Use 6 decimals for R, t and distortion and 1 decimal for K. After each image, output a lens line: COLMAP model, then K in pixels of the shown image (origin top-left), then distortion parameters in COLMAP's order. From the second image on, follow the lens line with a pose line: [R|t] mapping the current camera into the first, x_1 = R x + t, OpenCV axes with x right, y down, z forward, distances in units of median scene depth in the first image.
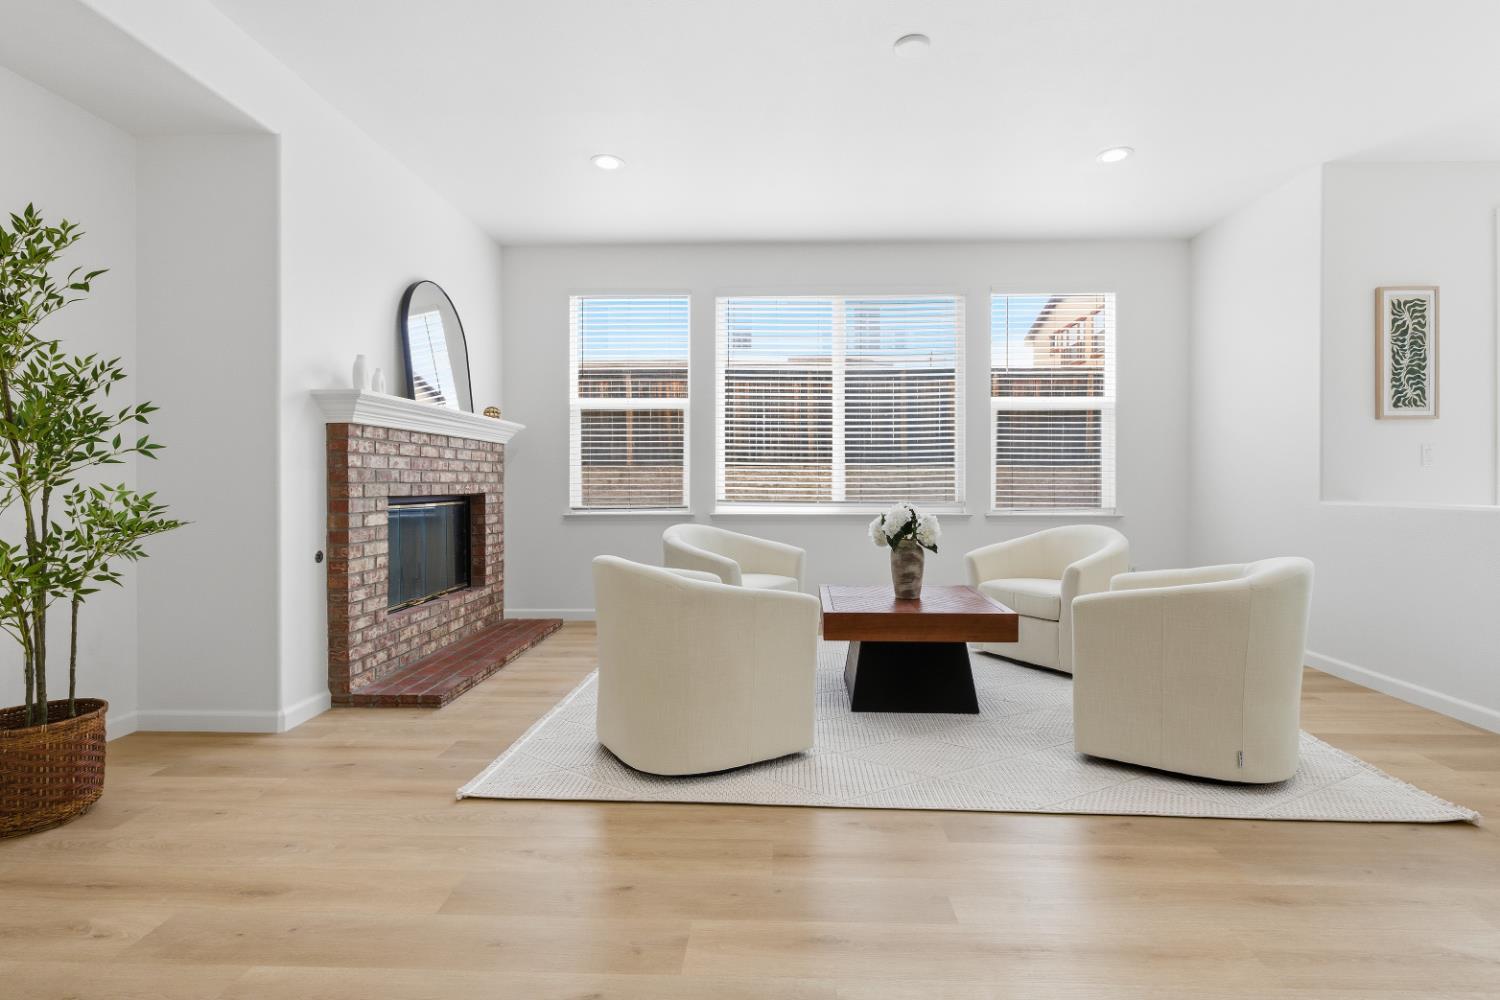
lens RADIAL K [[622.7, 0, 747.3], [0, 622.7, 491.5], [0, 0, 1]] dist [-0.035764, 0.000468]
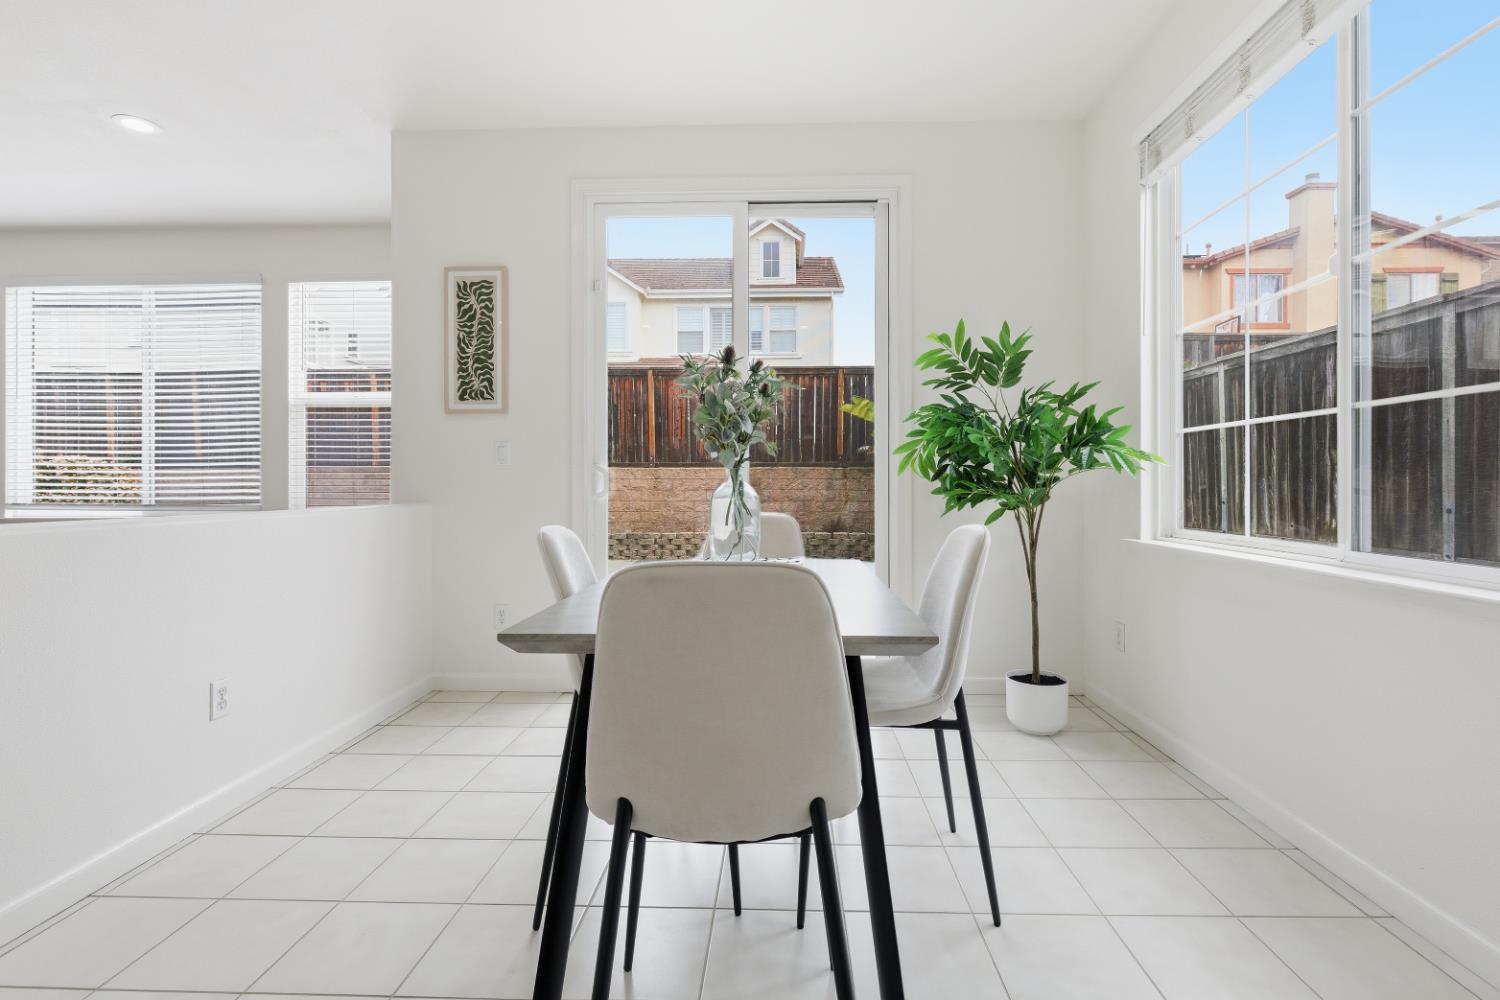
lens RADIAL K [[693.3, 0, 776.8], [0, 693.3, 486.4], [0, 0, 1]] dist [0.009181, 0.000363]
pose [[0.999771, -0.001864, -0.021320, 1.592174], [0.001630, 0.999938, -0.010983, 0.002206], [0.021340, 0.010946, 0.999712, -0.047650]]
